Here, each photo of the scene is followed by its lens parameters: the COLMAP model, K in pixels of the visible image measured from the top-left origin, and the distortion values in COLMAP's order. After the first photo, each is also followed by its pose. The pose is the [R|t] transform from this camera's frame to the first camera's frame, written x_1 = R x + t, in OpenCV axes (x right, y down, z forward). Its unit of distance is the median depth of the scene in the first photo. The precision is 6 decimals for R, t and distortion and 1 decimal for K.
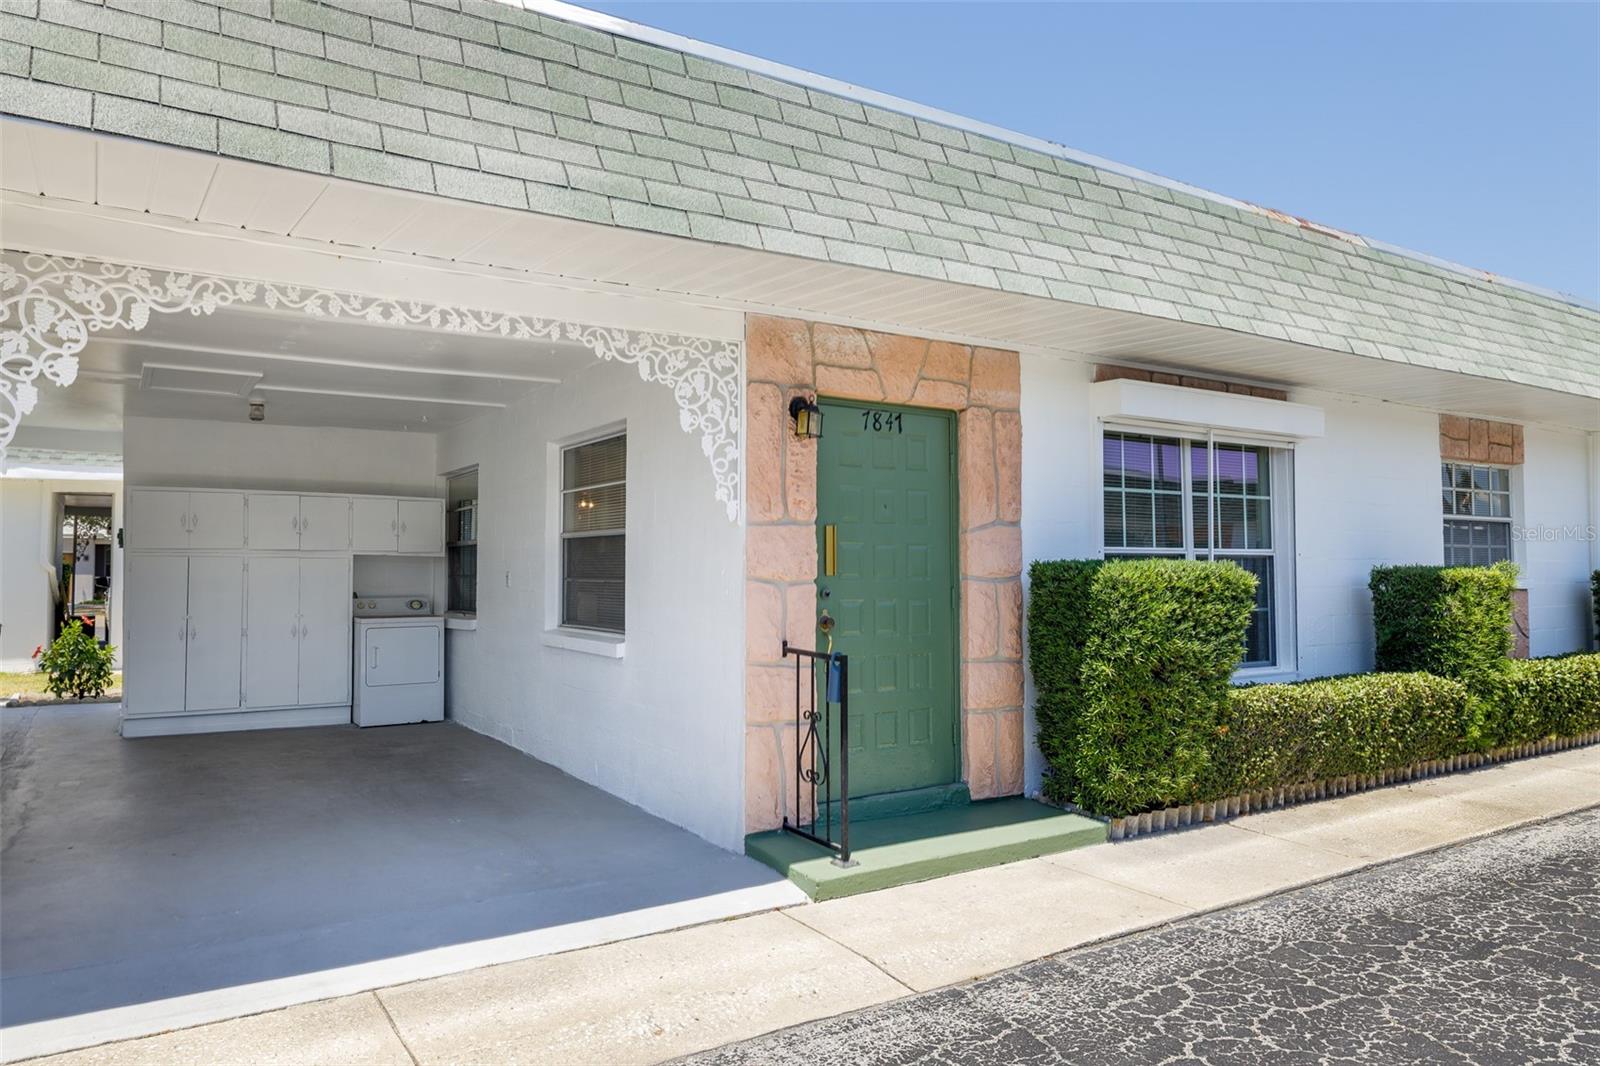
lens RADIAL K [[1101.2, 0, 800.0], [0, 1101.2, 533.0], [0, 0, 1]] dist [0.004317, 0.000956]
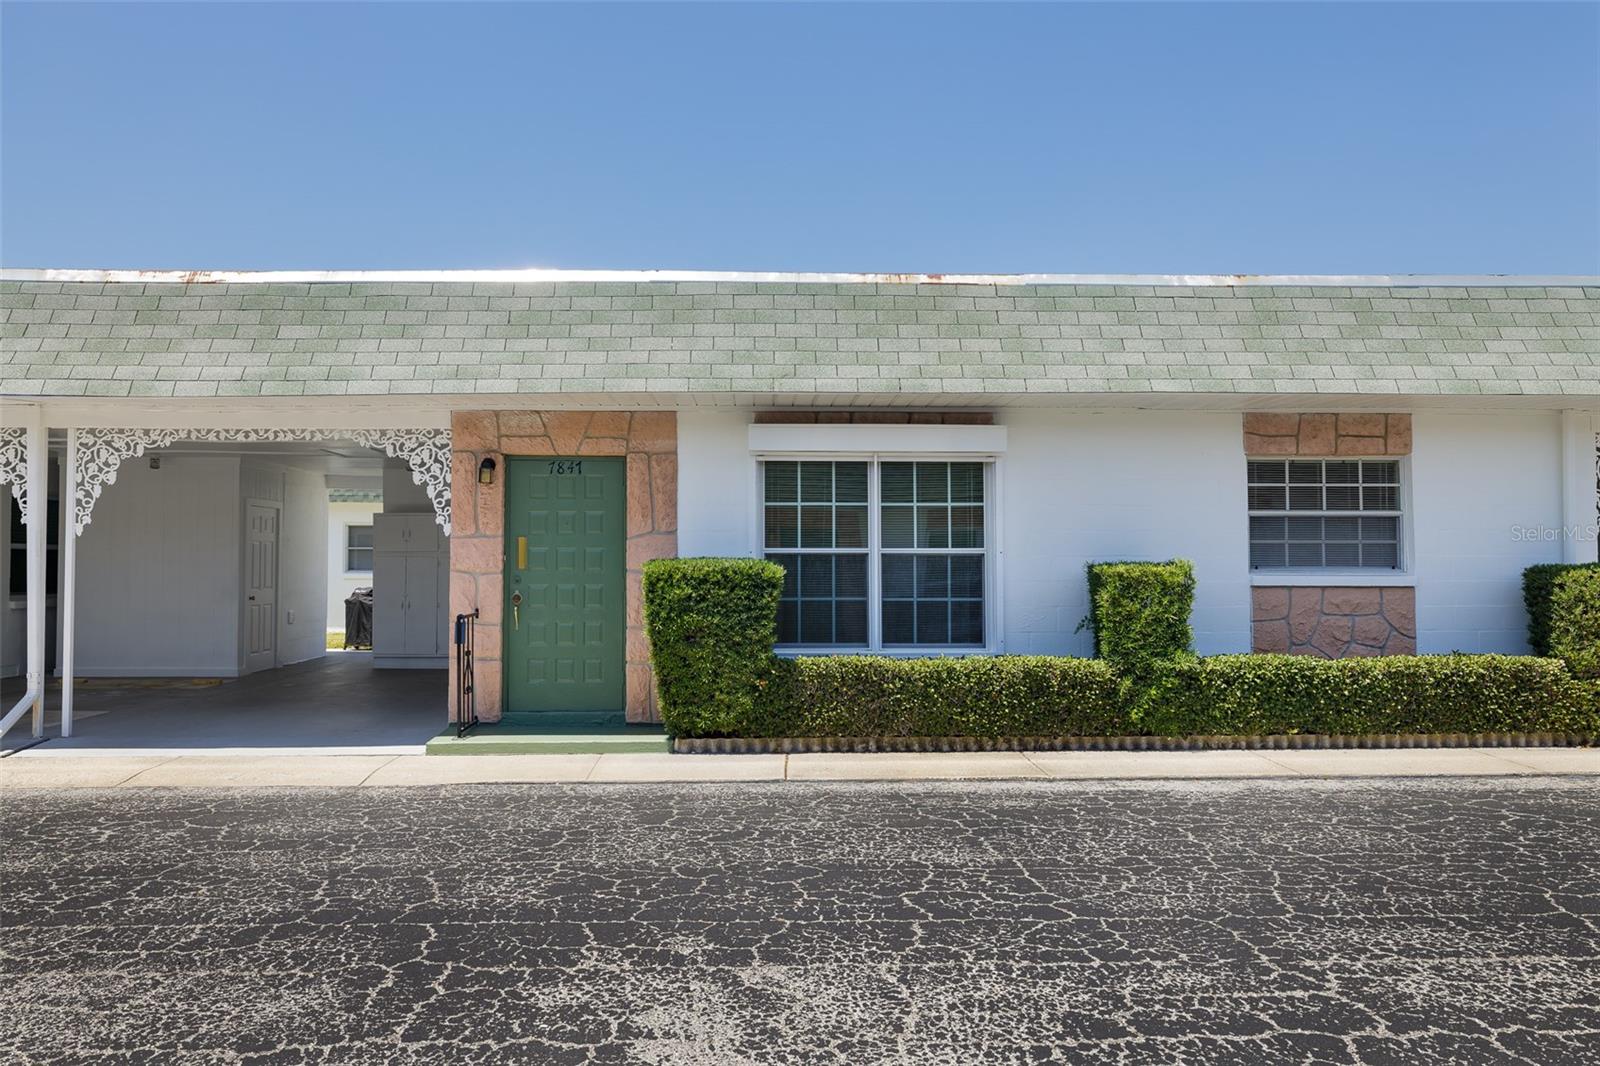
lens RADIAL K [[1171.2, 0, 800.0], [0, 1171.2, 533.0], [0, 0, 1]] dist [-0.003499, 0.000428]
pose [[0.849367, -0.013957, -0.527618, 1.282227], [0.016452, 0.999865, 0.000035, -0.006321], [0.527546, -0.008711, 0.849482, -0.217884]]
